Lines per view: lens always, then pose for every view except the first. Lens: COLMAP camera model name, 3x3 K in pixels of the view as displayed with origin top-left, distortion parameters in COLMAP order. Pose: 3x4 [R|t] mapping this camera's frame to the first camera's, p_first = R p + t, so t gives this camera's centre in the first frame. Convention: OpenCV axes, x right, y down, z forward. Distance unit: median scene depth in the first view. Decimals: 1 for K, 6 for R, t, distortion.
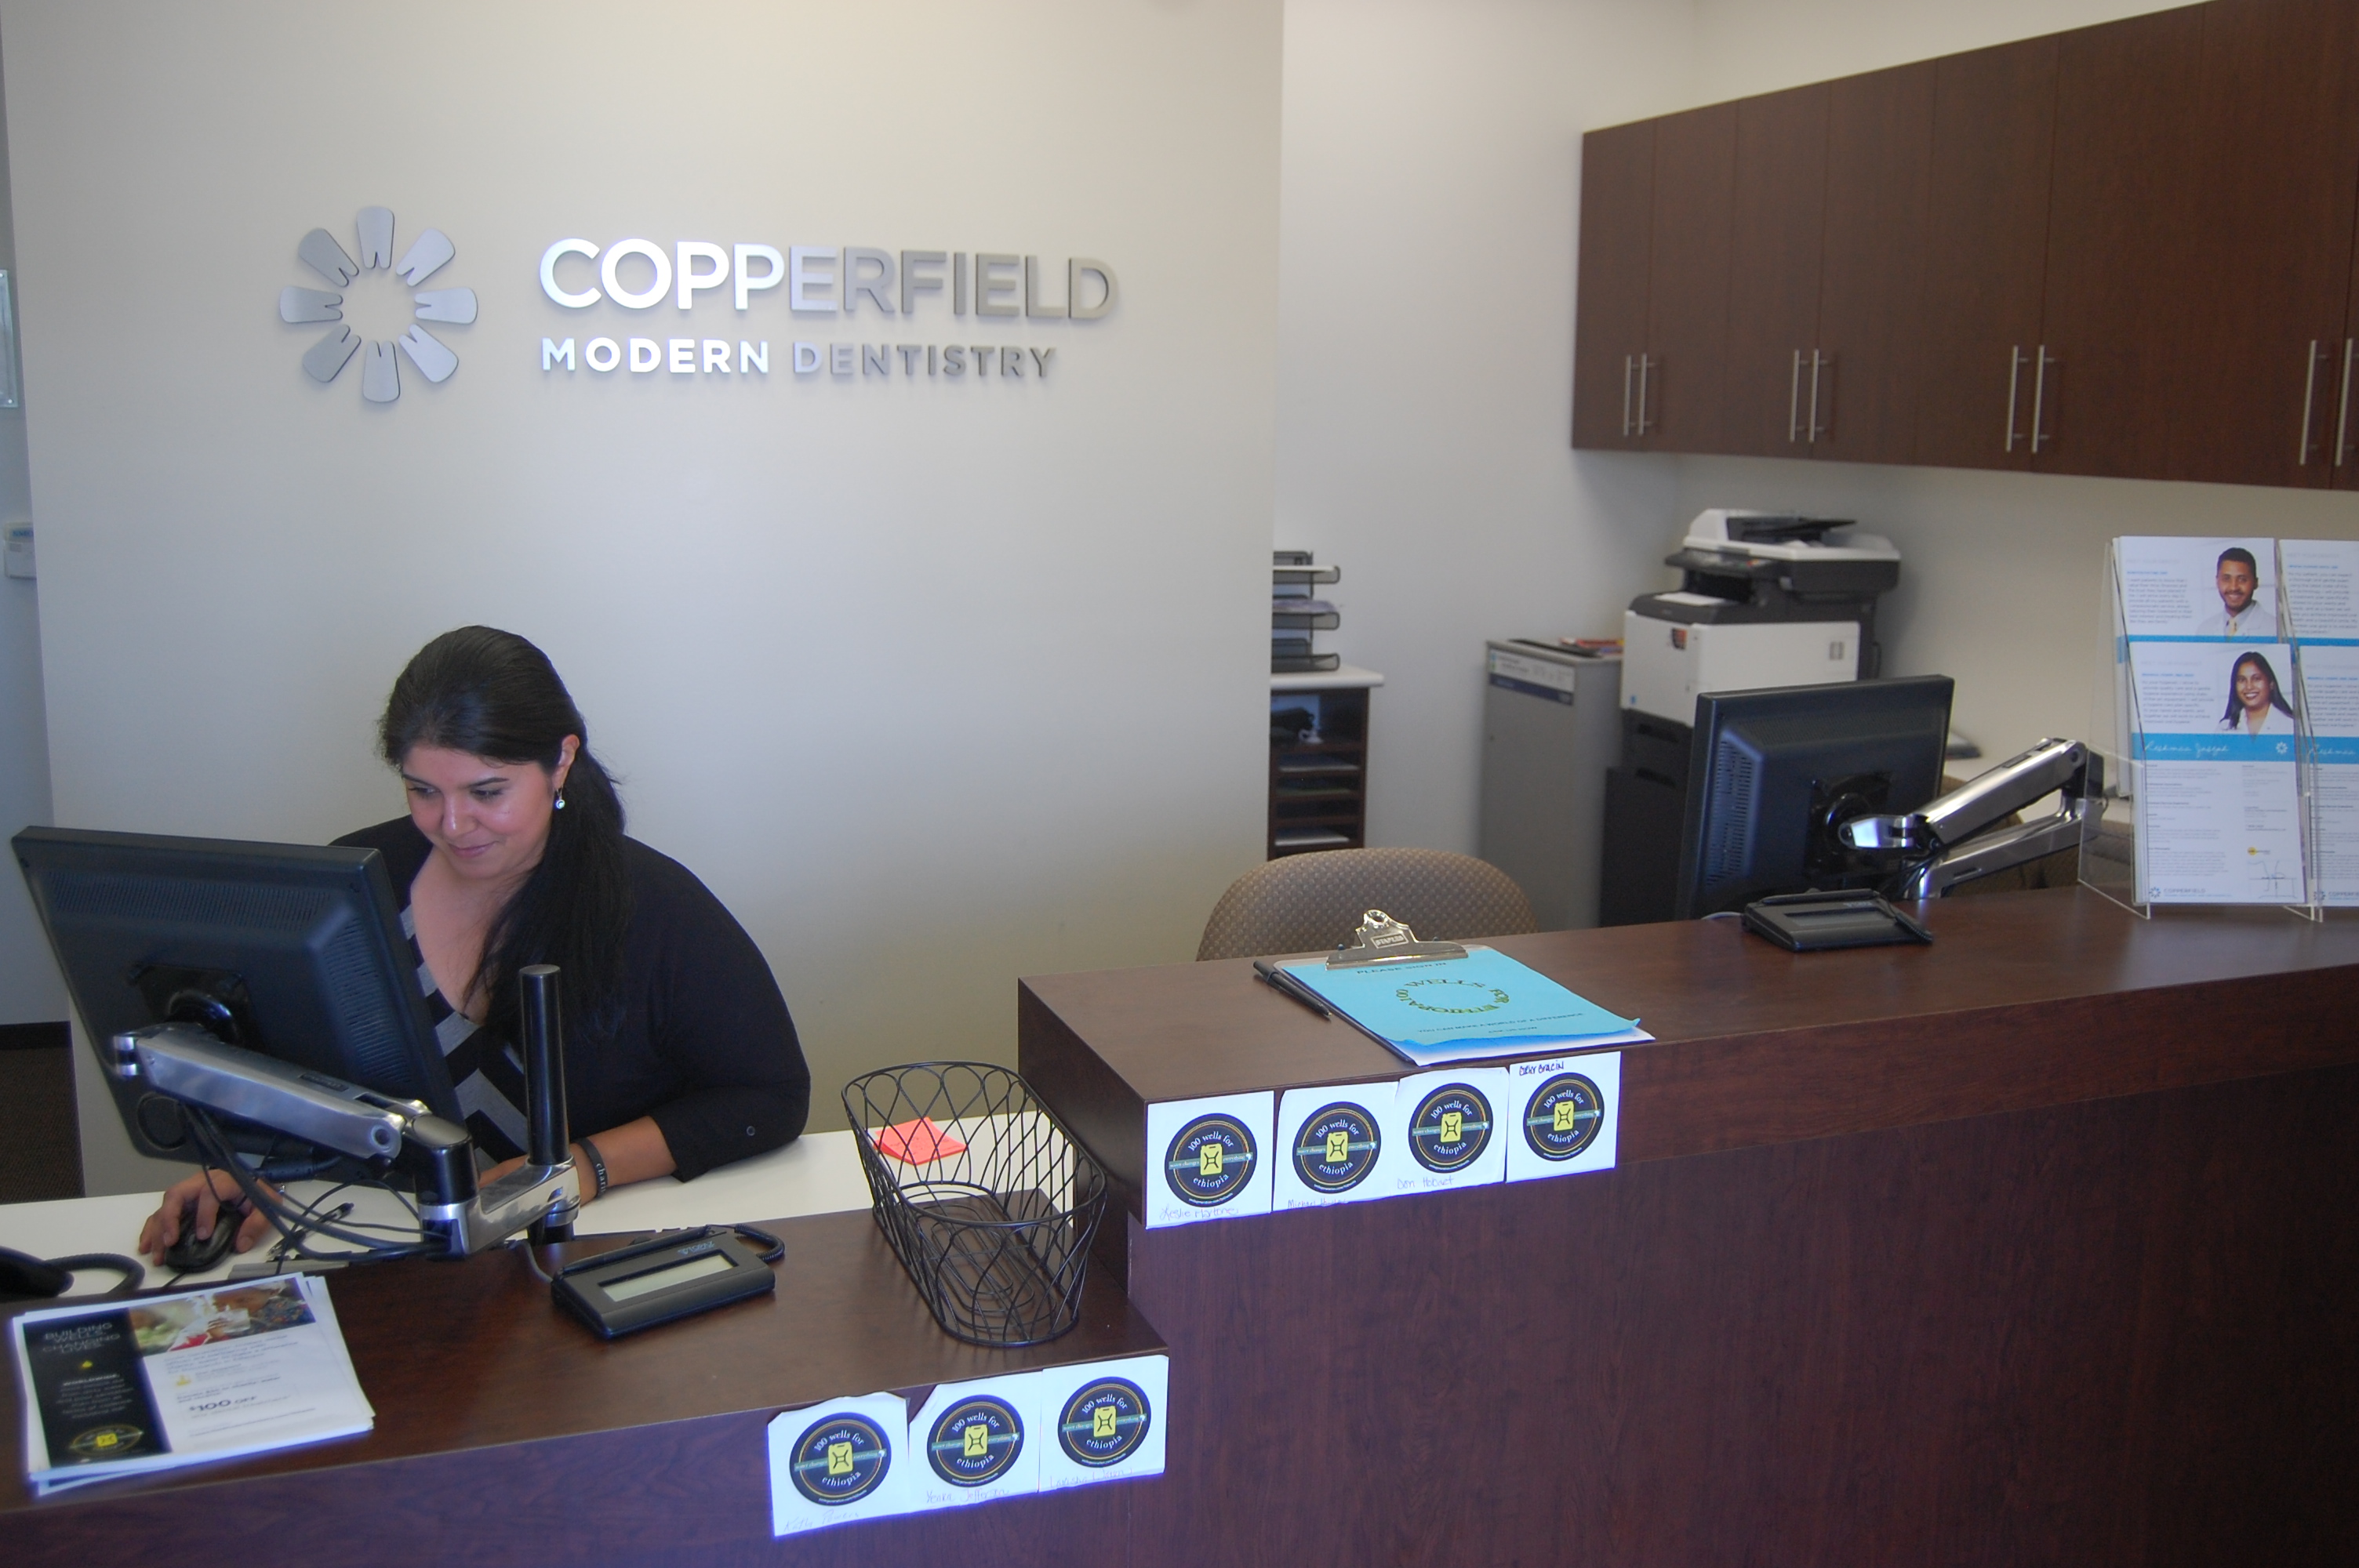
lens RADIAL K [[2151.2, 0, 1179.5], [0, 2151.2, 784.0], [0, 0, 1]] dist [-0.064818, -0.010623]
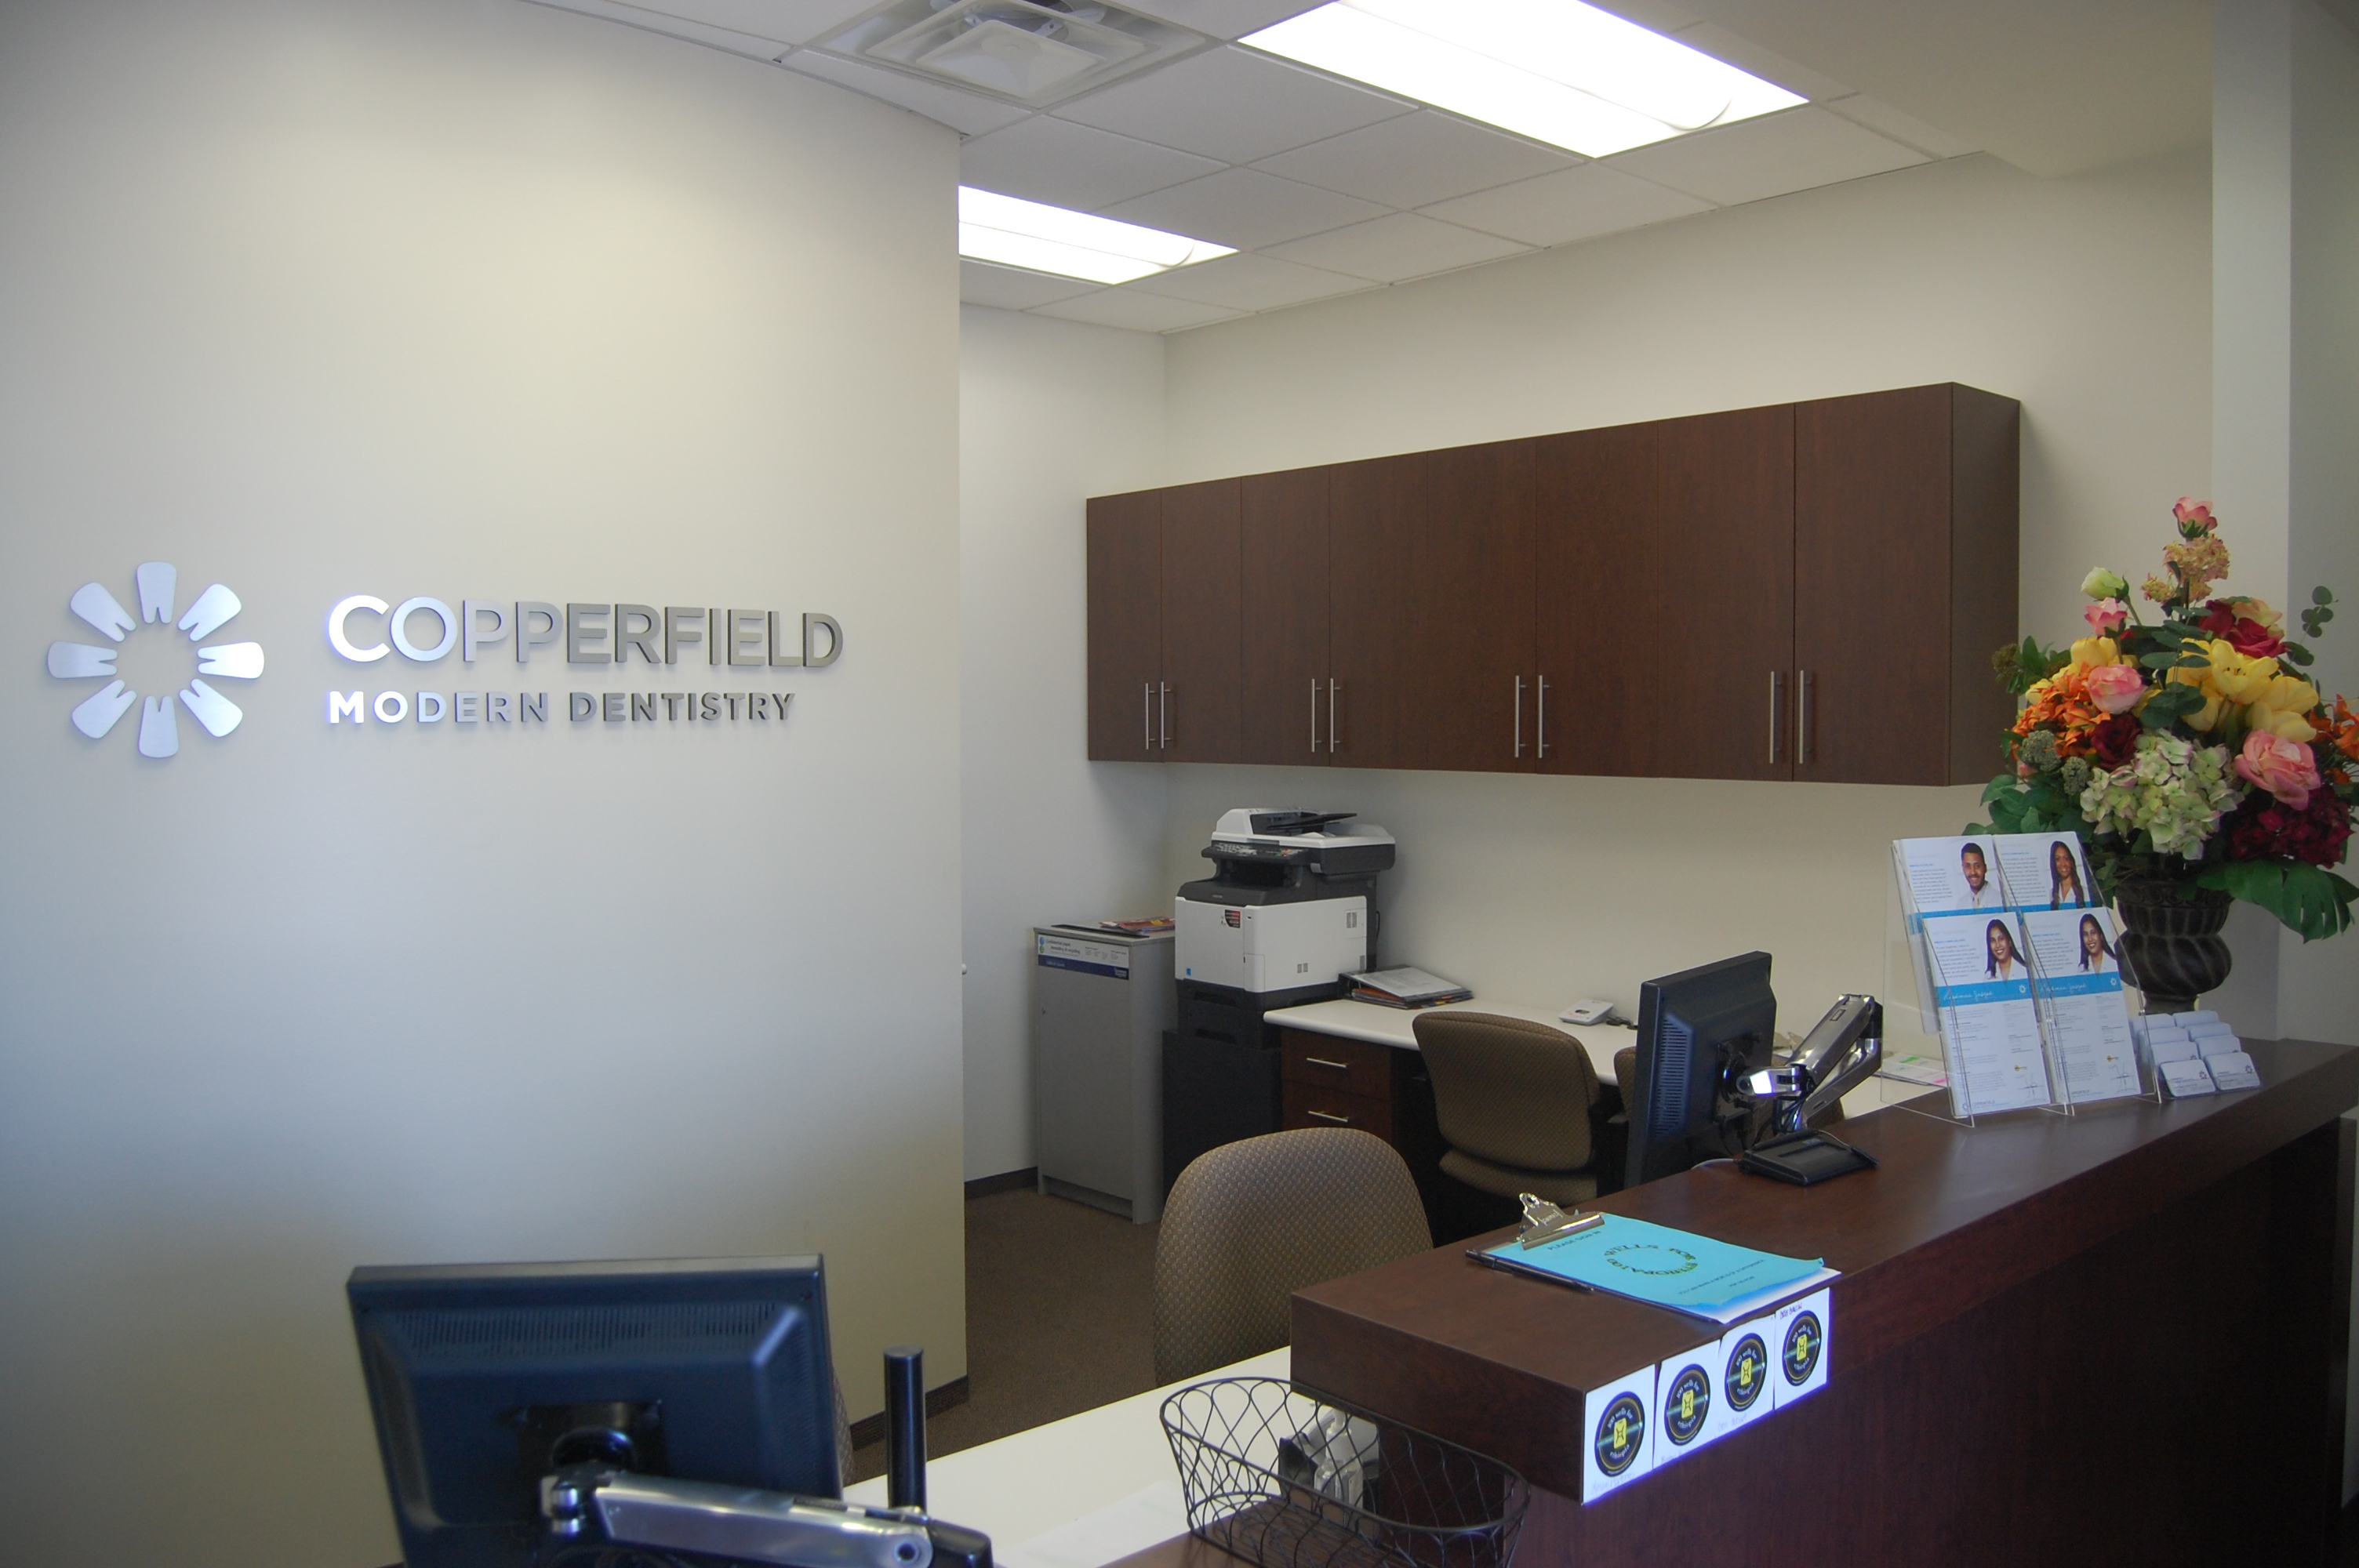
lens RADIAL K [[1870.9, 0, 1179.5], [0, 1870.9, 784.0], [0, 0, 1]] dist [-0.074566, 0.001017]
pose [[0.927299, -0.031898, 0.372961, -0.251801], [0.080605, 0.990004, -0.115738, -0.033026], [-0.365541, 0.137386, 0.920600, 0.058530]]
